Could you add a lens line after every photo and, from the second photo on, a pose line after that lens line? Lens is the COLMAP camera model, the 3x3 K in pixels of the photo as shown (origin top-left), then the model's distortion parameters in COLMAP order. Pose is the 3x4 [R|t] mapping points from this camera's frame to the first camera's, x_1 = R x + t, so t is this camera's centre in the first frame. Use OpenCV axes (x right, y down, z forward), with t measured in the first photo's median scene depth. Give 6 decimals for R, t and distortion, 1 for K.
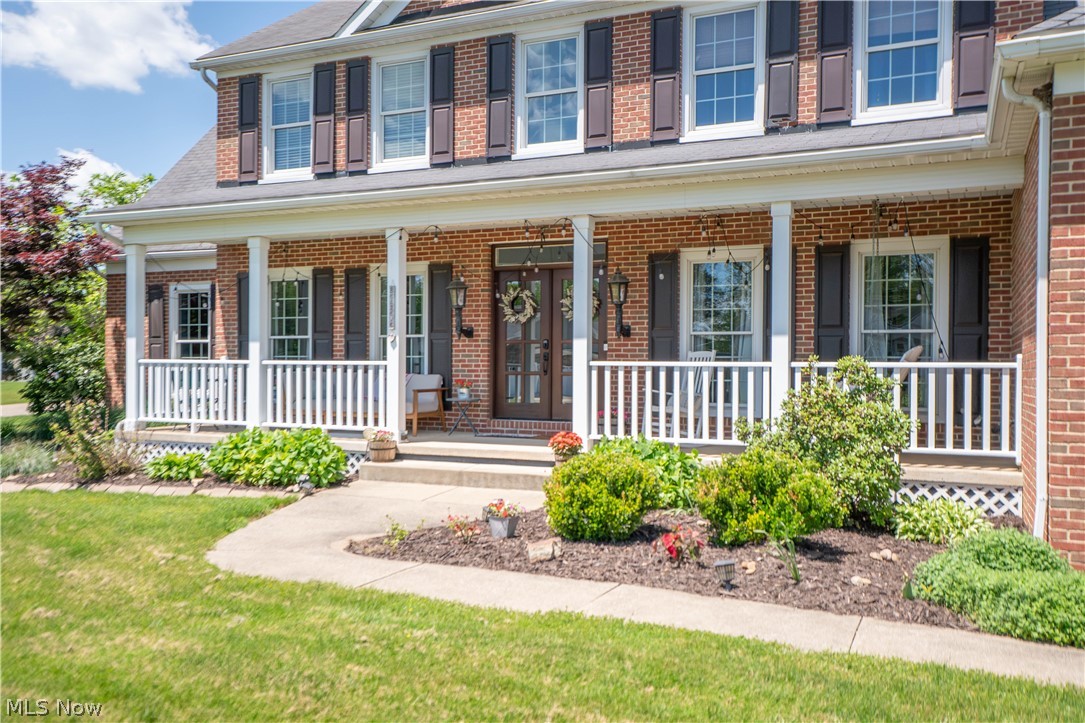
lens RADIAL K [[897.9, 0, 540.2], [0, 897.9, 364.2], [0, 0, 1]] dist [0.039866, 0.008560]
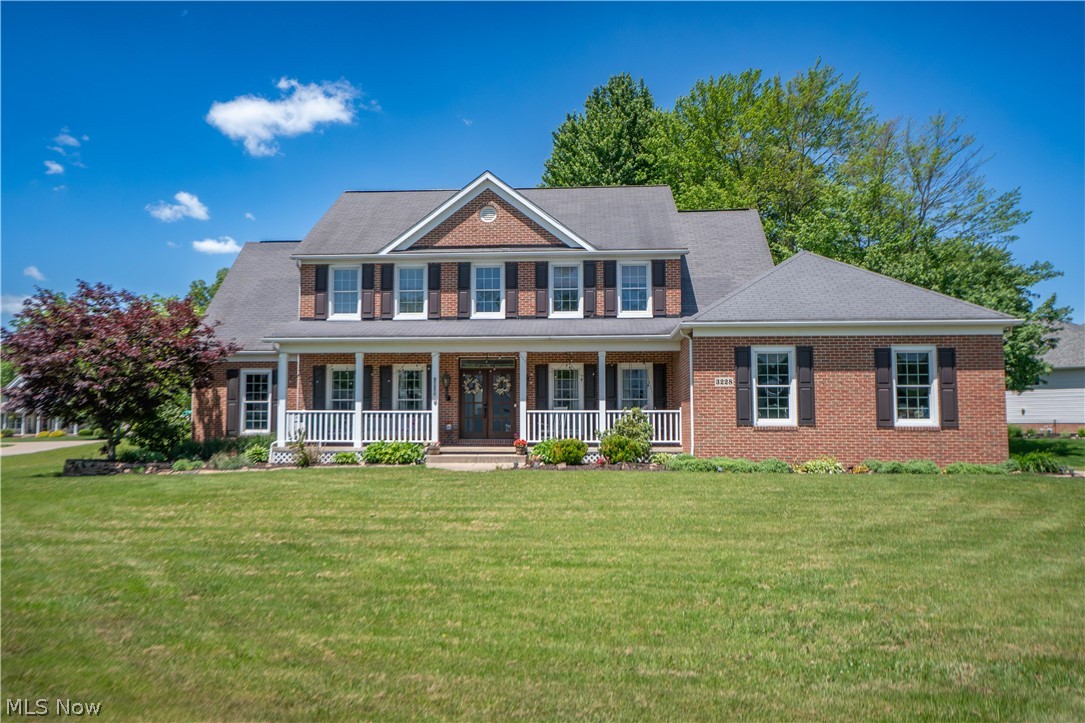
lens RADIAL K [[844.5, 0, 543.0], [0, 844.5, 360.0], [0, 0, 1]] dist [0.000513, 0.000008]
pose [[0.928161, 0.024155, 0.371395, -0.670421], [0.005677, 0.996857, -0.079021, 0.036457], [-0.372136, 0.075453, 0.925106, -1.019854]]
